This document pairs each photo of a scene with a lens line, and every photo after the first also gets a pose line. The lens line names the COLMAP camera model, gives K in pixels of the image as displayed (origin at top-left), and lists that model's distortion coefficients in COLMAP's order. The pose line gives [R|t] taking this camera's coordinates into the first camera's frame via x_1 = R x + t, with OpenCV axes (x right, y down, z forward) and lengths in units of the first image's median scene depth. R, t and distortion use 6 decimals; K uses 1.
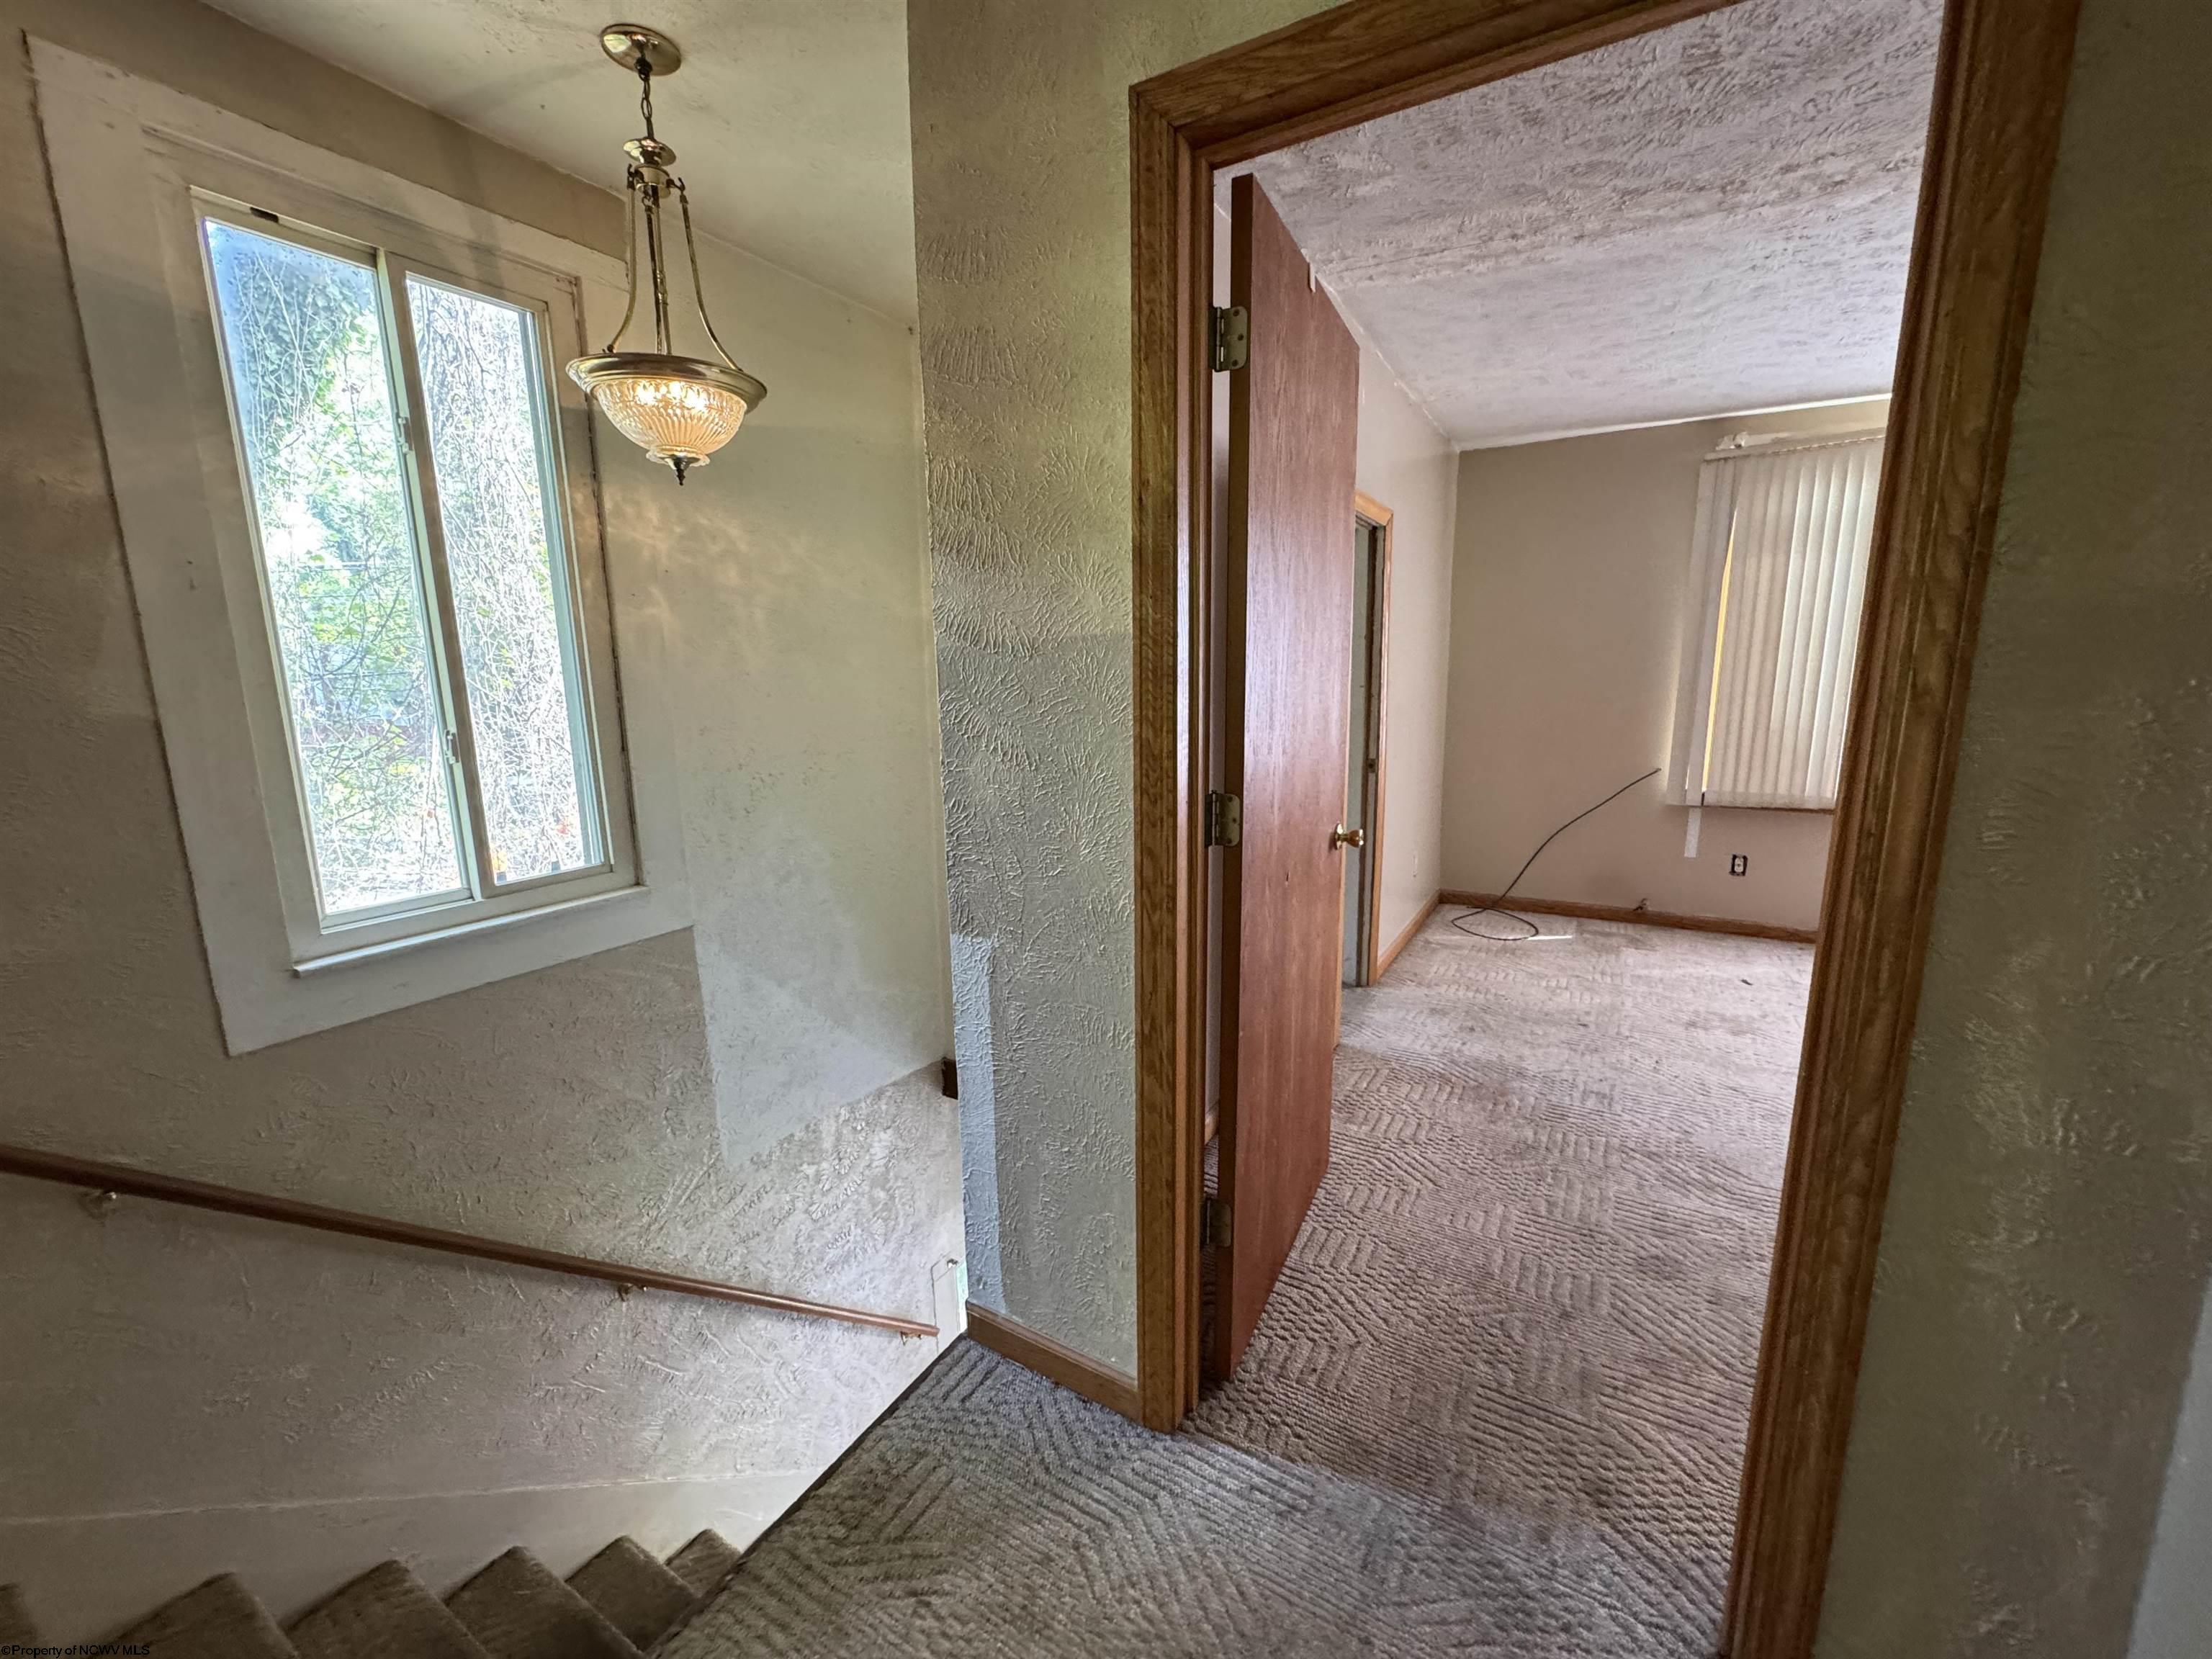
lens RADIAL K [[881.6, 0, 1104.6], [0, 881.6, 825.1], [0, 0, 1]] dist [-0.003194, 0.000661]
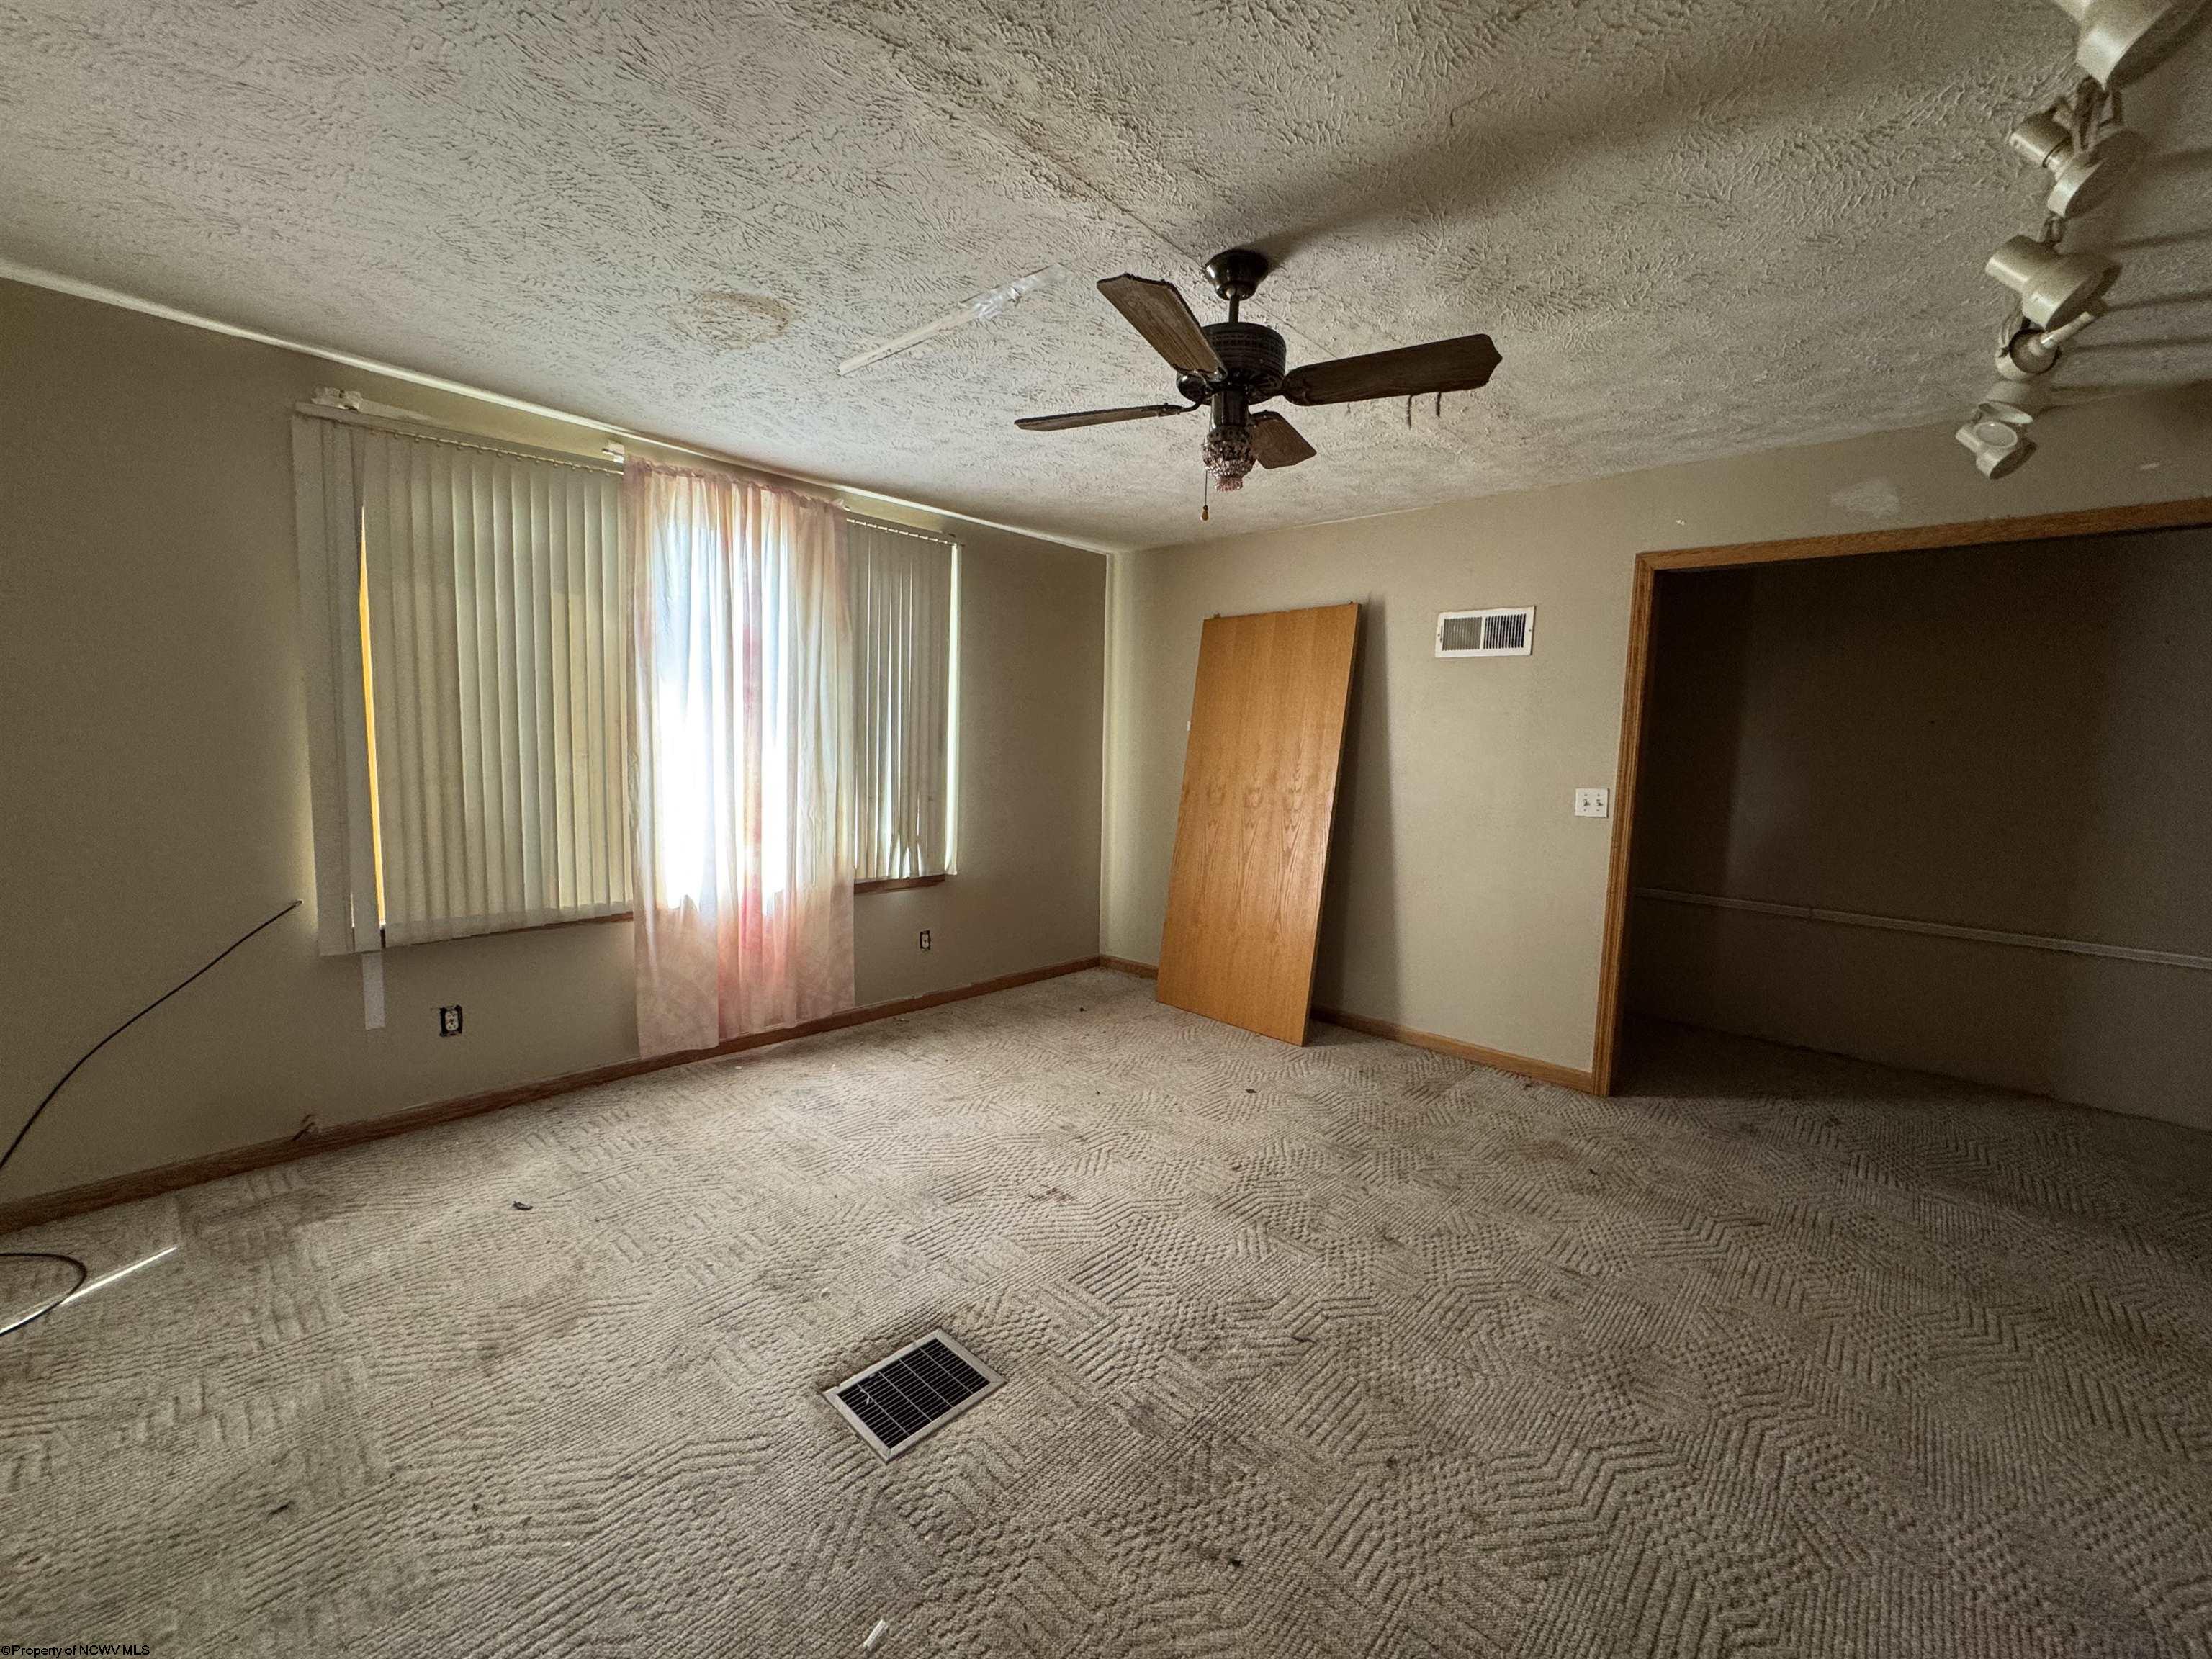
lens RADIAL K [[881.6, 0, 1107.0], [0, 881.6, 825.5], [0, 0, 1]] dist [-0.003194, 0.000661]
pose [[0.205945, -0.077779, 0.975468, 0.160047], [0.141825, 0.988684, 0.048890, -0.068977], [-0.968232, 0.128277, 0.214646, 0.330551]]
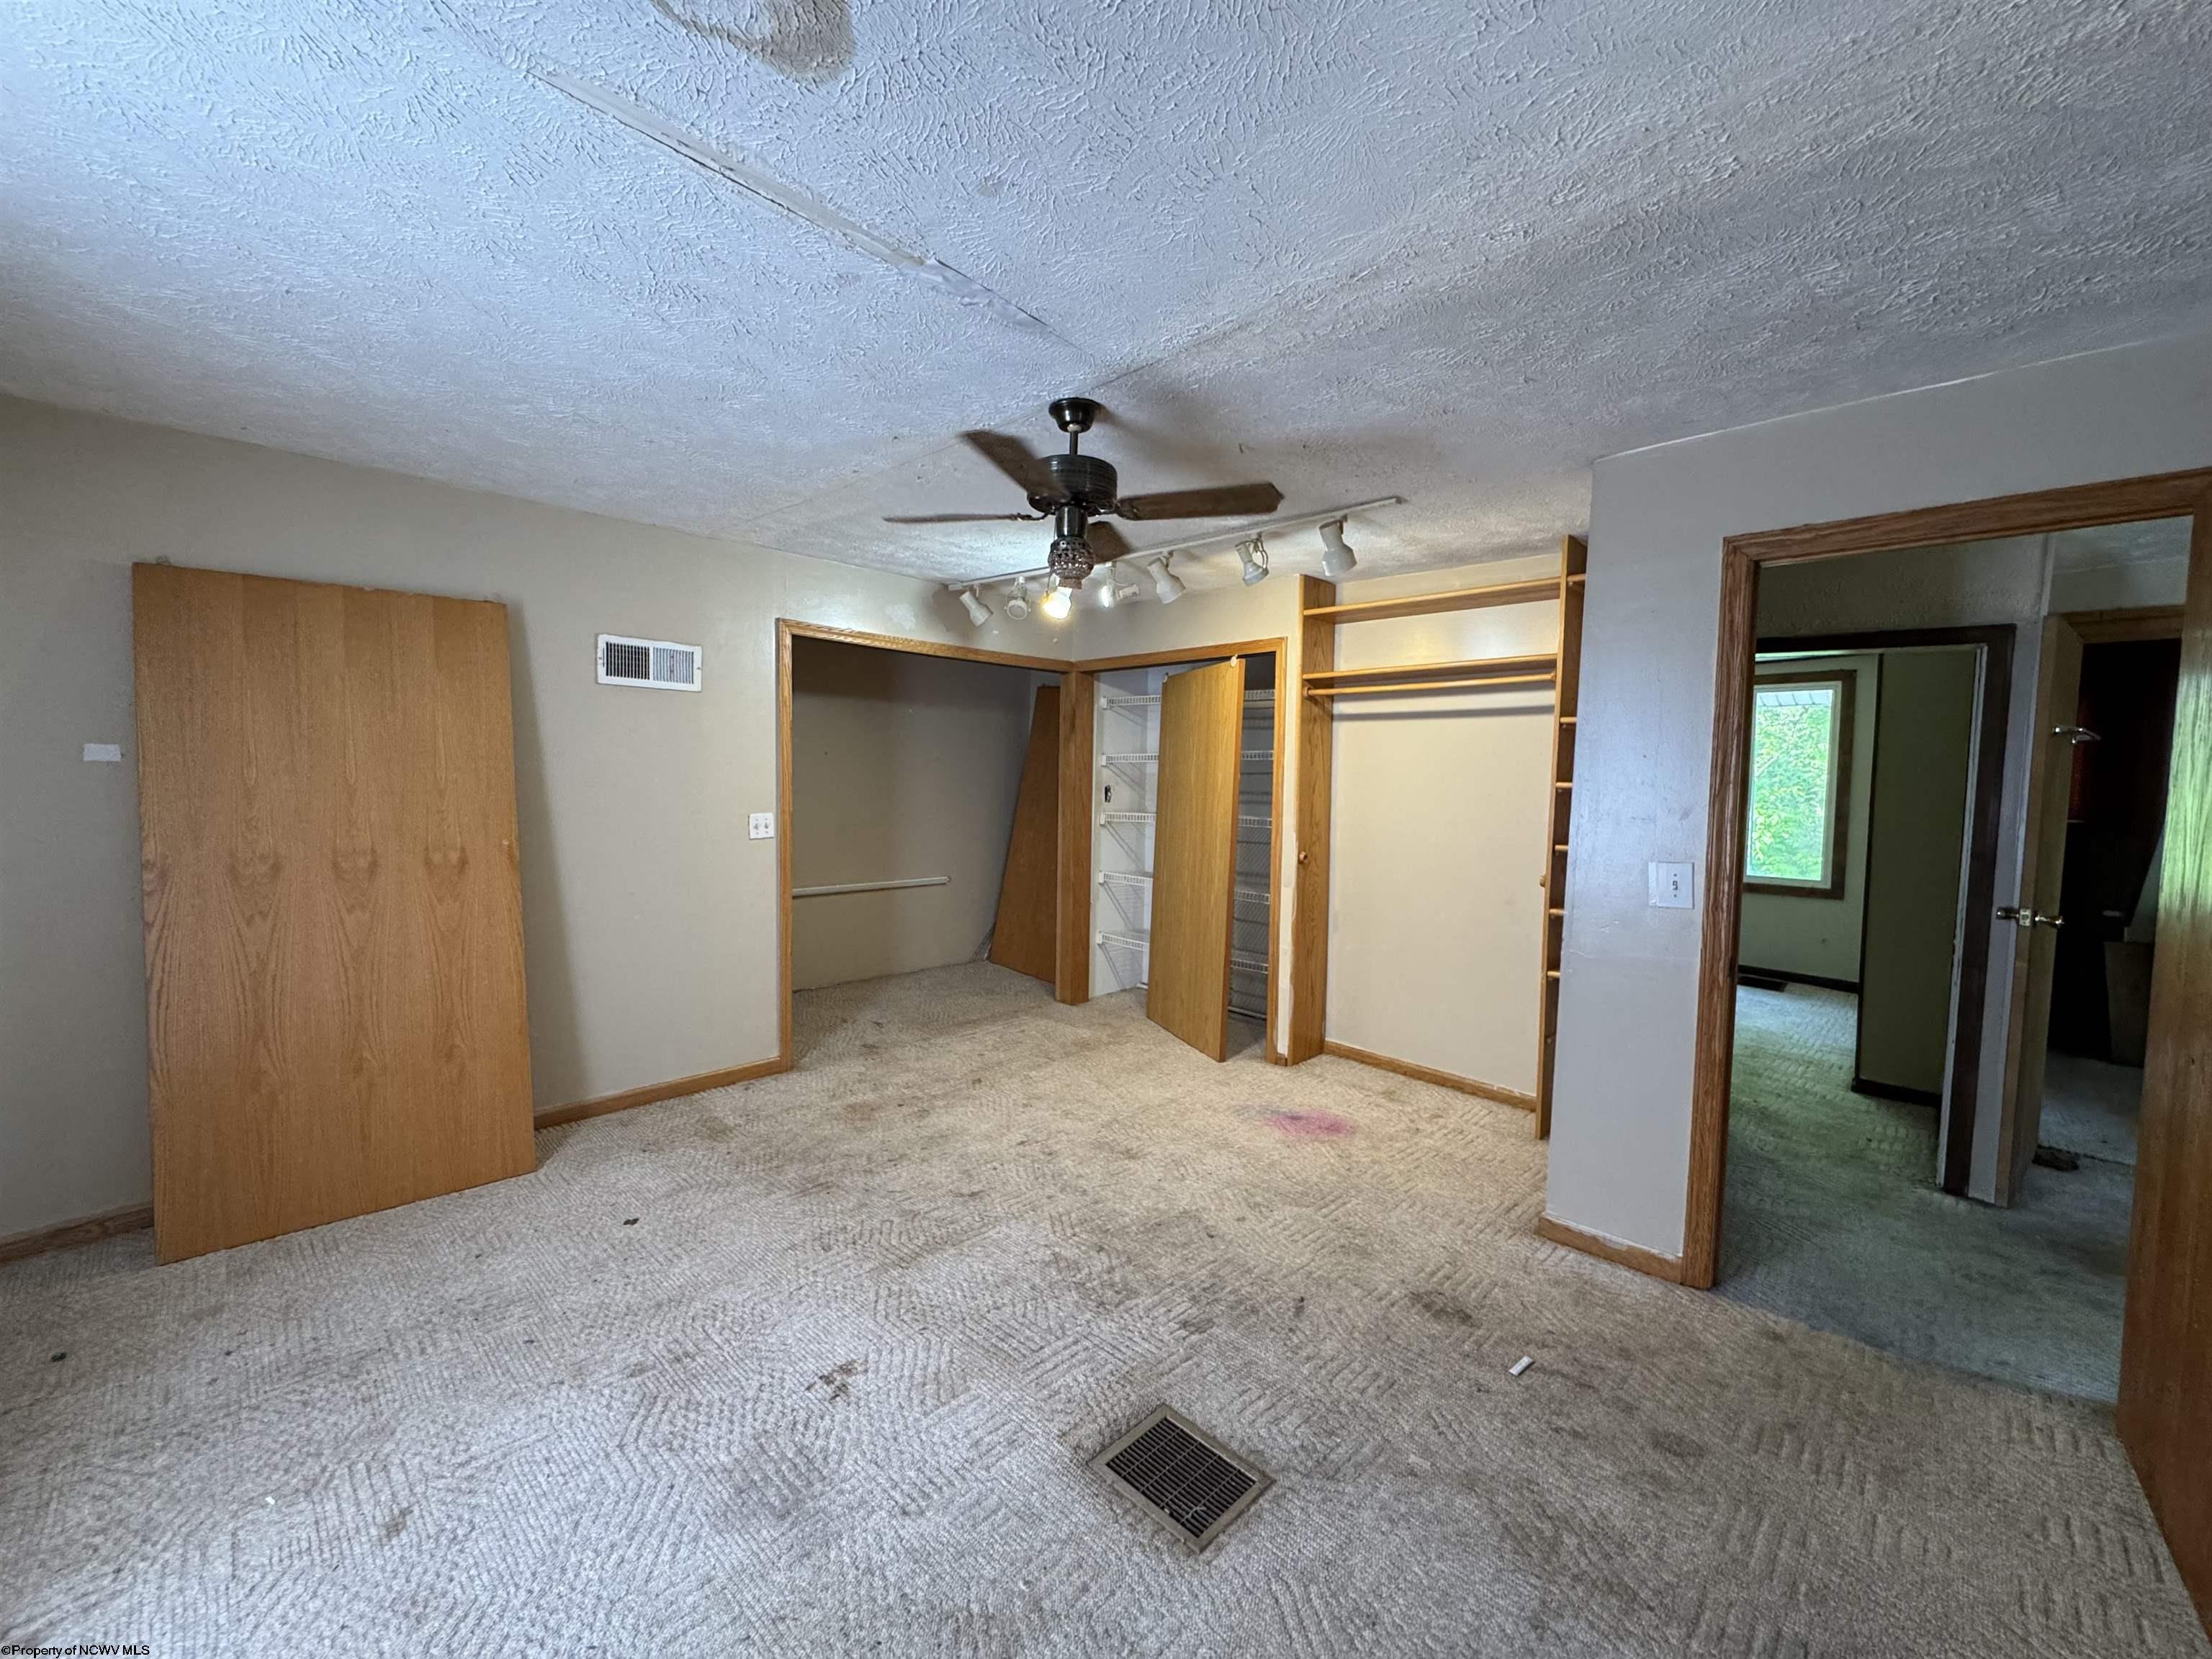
lens RADIAL K [[881.6, 0, 1108.1], [0, 881.6, 824.9], [0, 0, 1]] dist [-0.003194, 0.000661]
pose [[-0.974443, -0.018278, 0.223890, 0.483171], [0.033813, 0.973394, 0.226631, -0.189951], [-0.222076, 0.228410, -0.947898, 0.886857]]
